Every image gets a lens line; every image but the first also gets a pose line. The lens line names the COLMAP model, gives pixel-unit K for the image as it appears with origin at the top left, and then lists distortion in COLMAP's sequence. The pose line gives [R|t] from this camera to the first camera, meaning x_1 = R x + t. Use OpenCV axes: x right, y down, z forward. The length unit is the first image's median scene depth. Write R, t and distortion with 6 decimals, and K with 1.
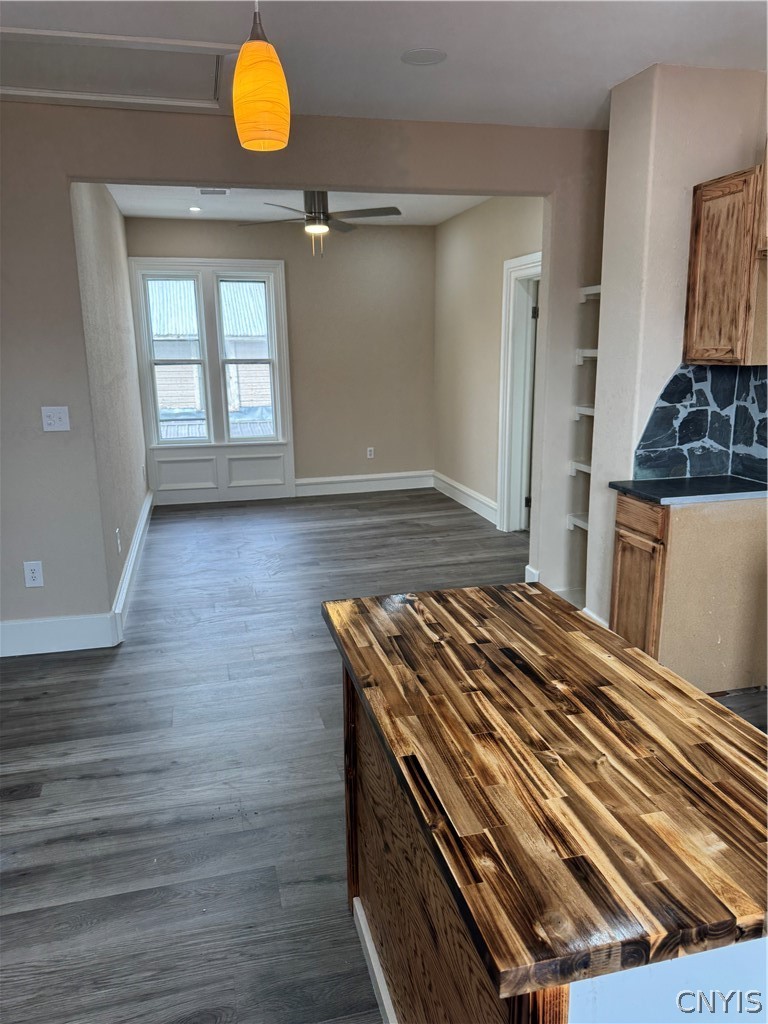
lens RADIAL K [[723.6, 0, 384.0], [0, 723.6, 512.0], [0, 0, 1]] dist [0.037663, -0.063577]
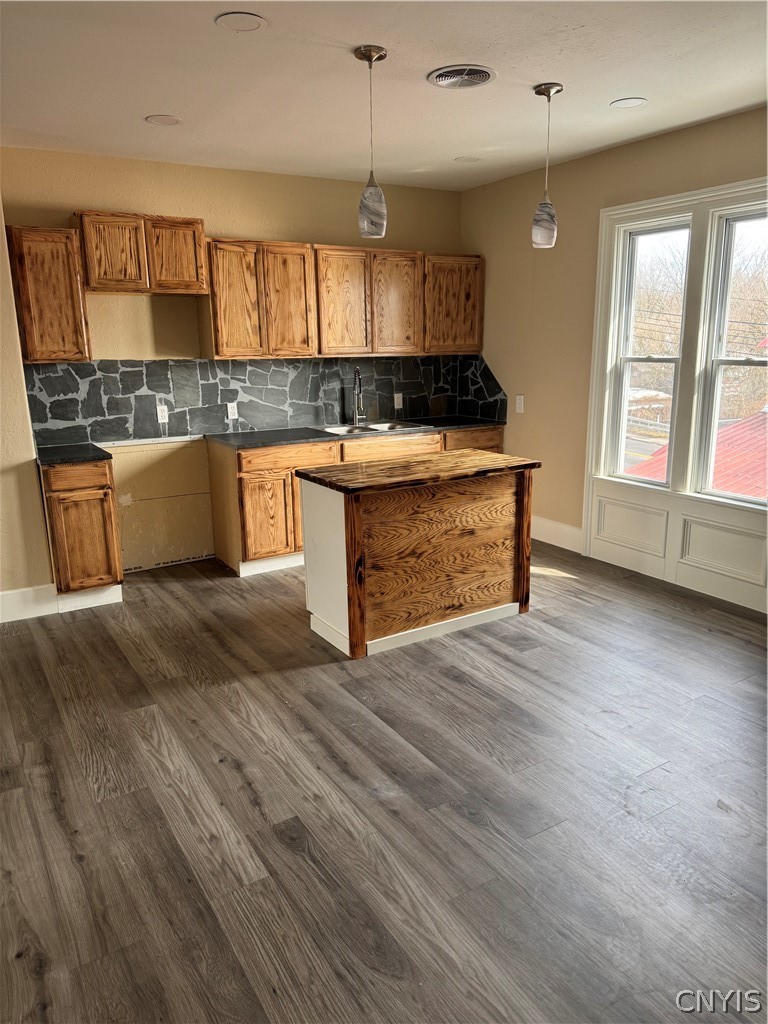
lens RADIAL K [[708.6, 0, 382.8], [0, 708.6, 524.6], [0, 0, 1]] dist [0.135112, -0.249778]
pose [[-0.294916, -0.219186, 0.930044, -1.095080], [0.230295, 0.928338, 0.291810, -0.176718], [-0.927356, 0.300244, -0.223305, 0.836171]]
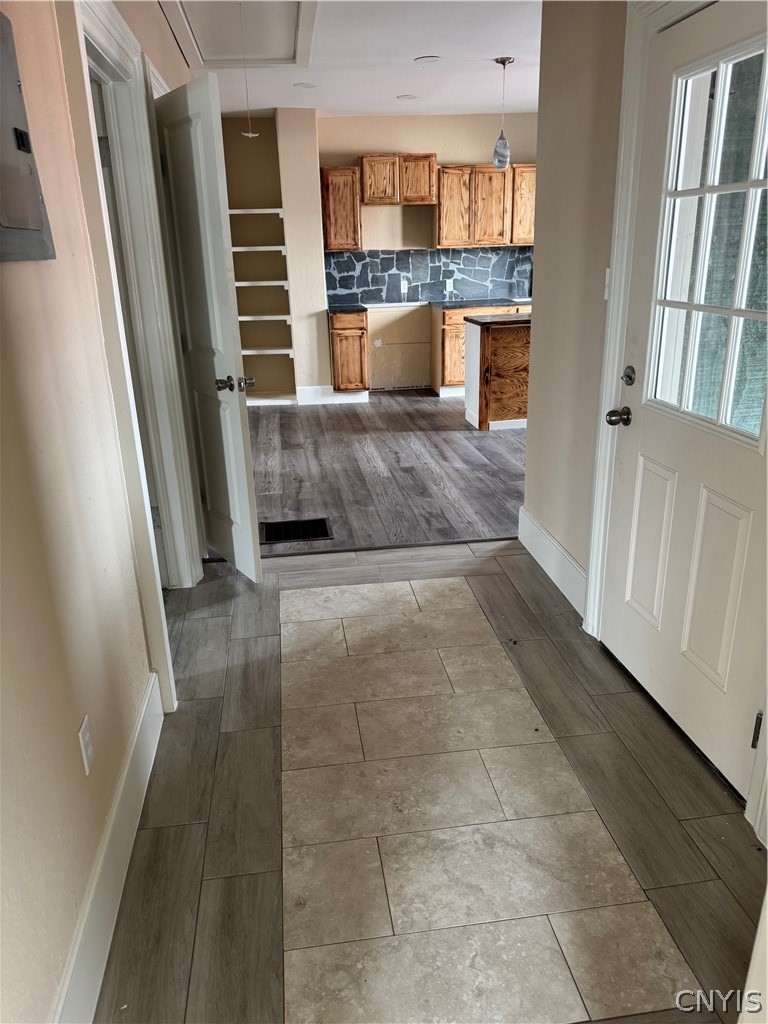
lens RADIAL K [[708.6, 0, 382.8], [0, 708.6, 524.6], [0, 0, 1]] dist [0.135112, -0.249778]
pose [[0.111749, -0.344891, 0.931967, -2.024758], [0.246380, 0.918175, 0.310244, -0.082425], [-0.962709, 0.194949, 0.187579, 0.623521]]
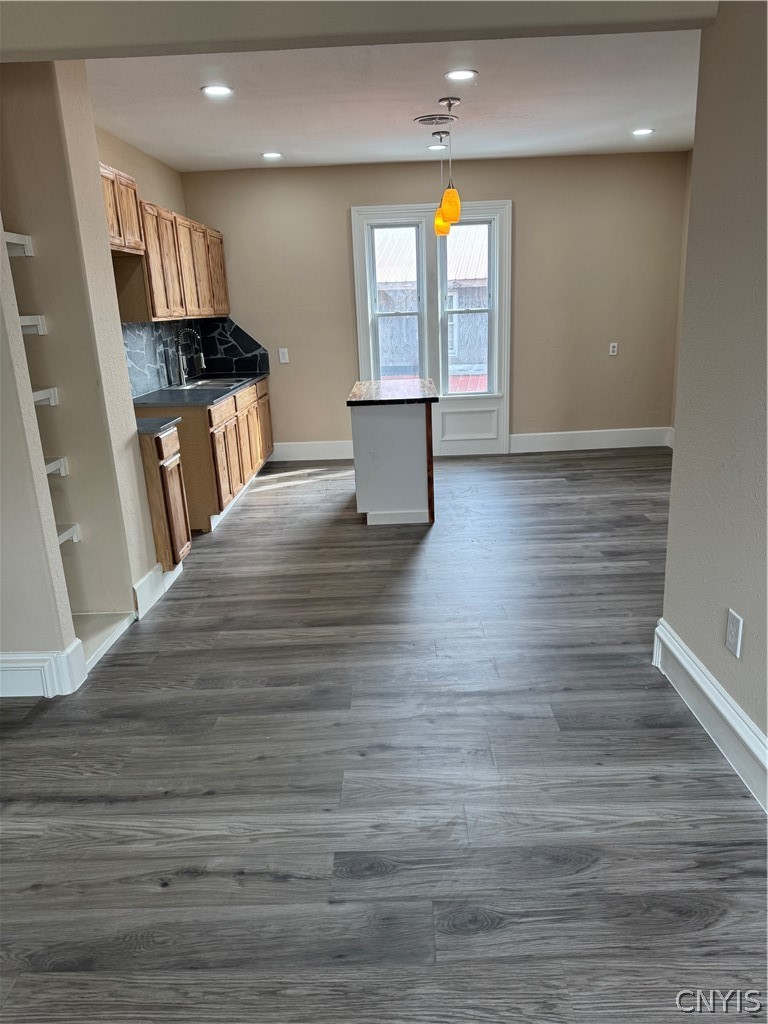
lens RADIAL K [[723.6, 0, 384.0], [0, 723.6, 512.0], [0, 0, 1]] dist [0.037663, -0.063577]
pose [[-0.964363, -0.019526, 0.263860, -0.365602], [0.110639, 0.876133, 0.469202, -0.460684], [-0.240338, 0.481675, -0.842750, 2.121126]]
